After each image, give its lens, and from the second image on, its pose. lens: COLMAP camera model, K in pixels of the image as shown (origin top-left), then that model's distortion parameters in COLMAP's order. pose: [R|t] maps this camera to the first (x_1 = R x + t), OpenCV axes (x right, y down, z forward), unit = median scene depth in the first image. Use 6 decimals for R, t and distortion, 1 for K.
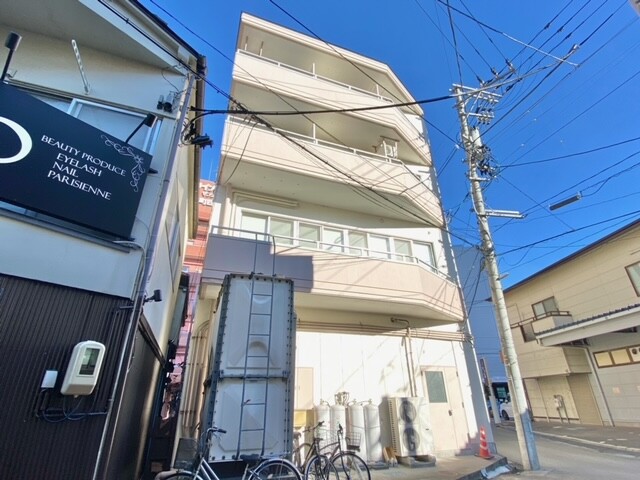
lens RADIAL K [[327.0, 0, 321.8], [0, 327.0, 240.3], [0, 0, 1]] dist [0.000158, -0.009294]
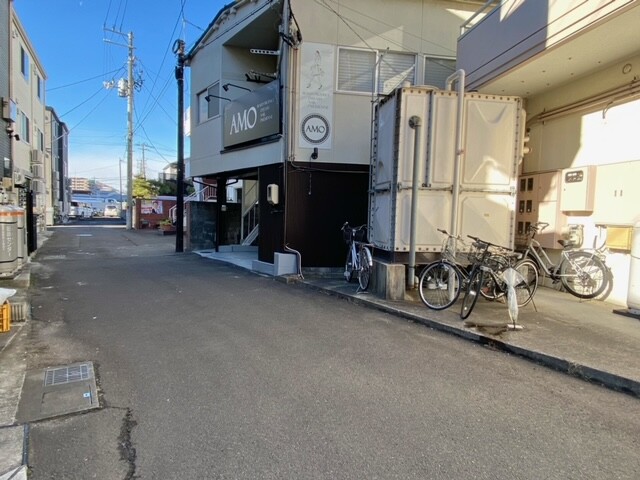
lens RADIAL K [[398.7, 0, 318.7], [0, 398.7, 241.9], [0, 0, 1]] dist [0.025216, -0.007863]
pose [[-0.189145, 0.073604, -0.979187, 0.653280], [0.415413, 0.909556, -0.011874, 0.261121], [0.889751, -0.409012, -0.202614, 0.515994]]
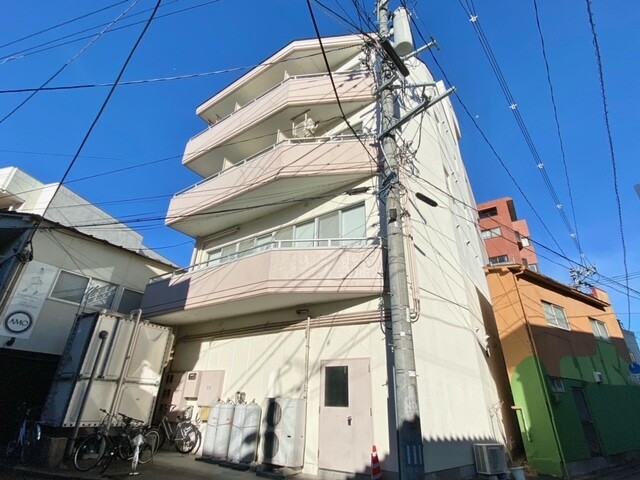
lens RADIAL K [[327.0, 0, 321.0], [0, 327.0, 238.5], [0, 0, 1]] dist [0.000158, -0.009294]
pose [[0.575165, -0.343548, -0.742402, 1.030222], [0.329018, 0.928050, -0.174556, 0.242898], [0.748955, -0.143865, 0.646815, 0.513569]]
